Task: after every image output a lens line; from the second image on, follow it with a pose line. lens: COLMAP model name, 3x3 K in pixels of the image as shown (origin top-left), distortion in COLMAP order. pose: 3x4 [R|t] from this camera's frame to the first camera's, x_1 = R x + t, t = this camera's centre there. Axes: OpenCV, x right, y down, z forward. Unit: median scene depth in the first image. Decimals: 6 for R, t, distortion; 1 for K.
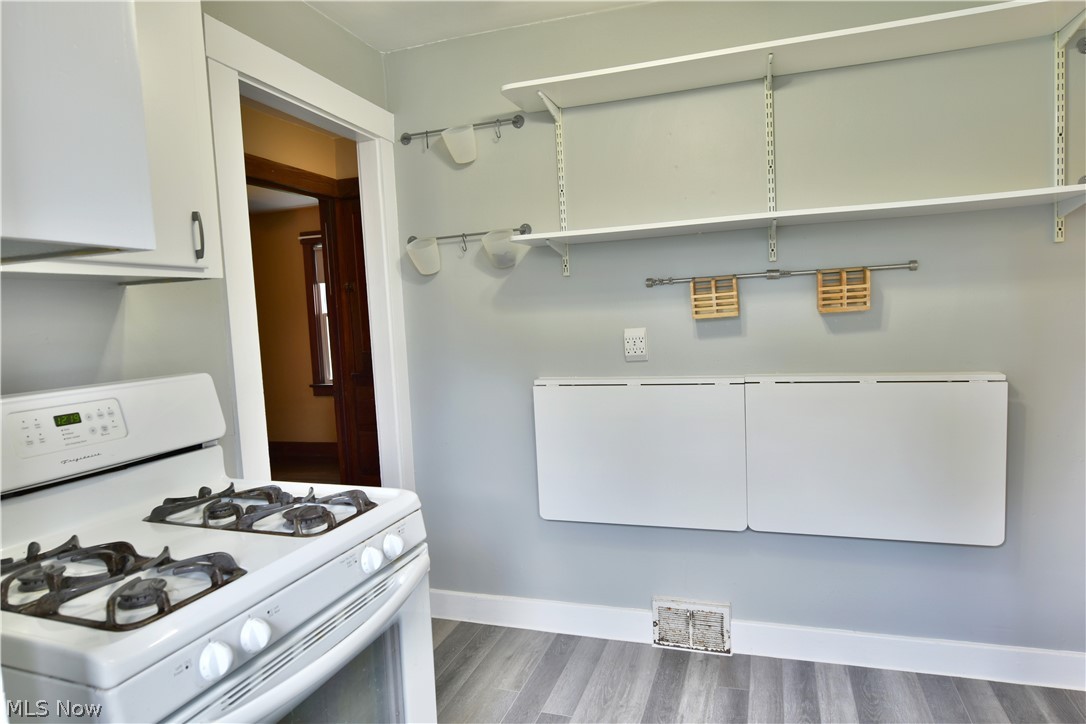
lens RADIAL K [[659.9, 0, 540.2], [0, 659.9, 365.2], [0, 0, 1]] dist [-0.013488, -0.003883]
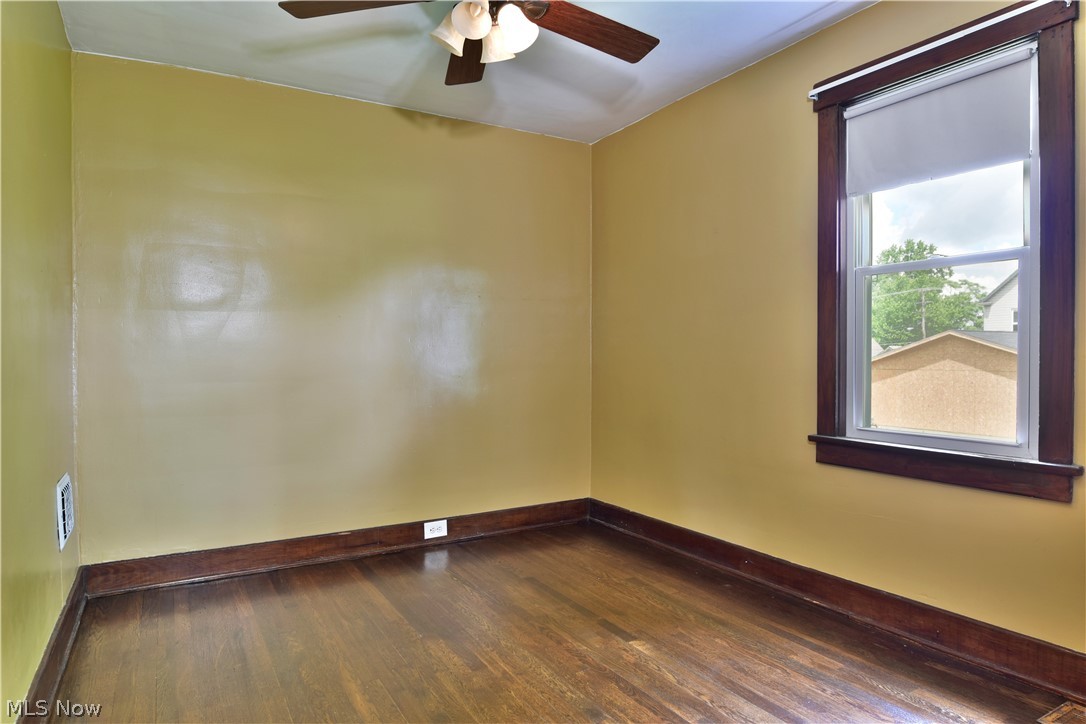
lens RADIAL K [[659.9, 0, 543.2], [0, 659.9, 363.4], [0, 0, 1]] dist [-0.013488, -0.003883]
pose [[0.748437, 0.056264, -0.660816, -0.200167], [-0.089157, 0.995886, -0.016186, 0.005655], [0.657186, 0.071030, 0.750374, 0.565627]]
